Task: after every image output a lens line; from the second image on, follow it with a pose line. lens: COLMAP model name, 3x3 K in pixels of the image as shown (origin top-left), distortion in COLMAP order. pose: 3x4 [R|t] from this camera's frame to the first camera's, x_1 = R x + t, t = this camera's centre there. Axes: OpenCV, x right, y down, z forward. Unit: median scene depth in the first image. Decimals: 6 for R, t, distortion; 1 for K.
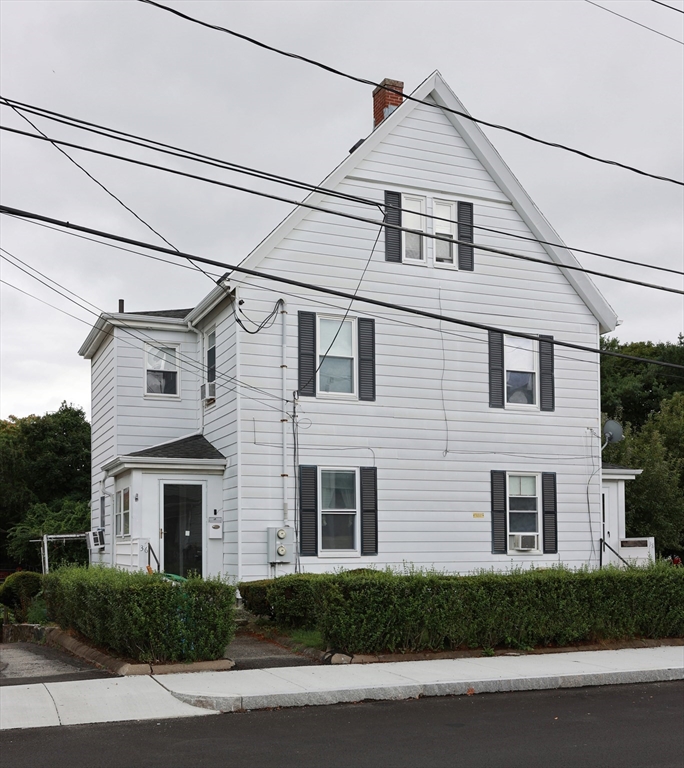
lens RADIAL K [[929.1, 0, 342.0], [0, 929.1, 384.0], [0, 0, 1]] dist [0.005722, -0.002283]
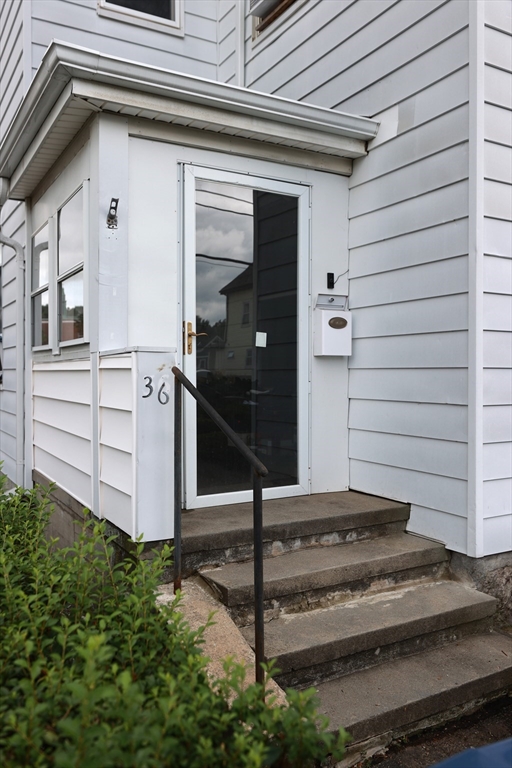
lens RADIAL K [[664.2, 0, 256.0], [0, 664.2, 384.0], [0, 0, 1]] dist [-0.123008, -0.000169]
pose [[0.991577, 0.004308, 0.129450, -0.196980], [-0.029013, 0.981437, 0.189578, 0.130817], [-0.126231, -0.191737, 0.973295, 0.764084]]
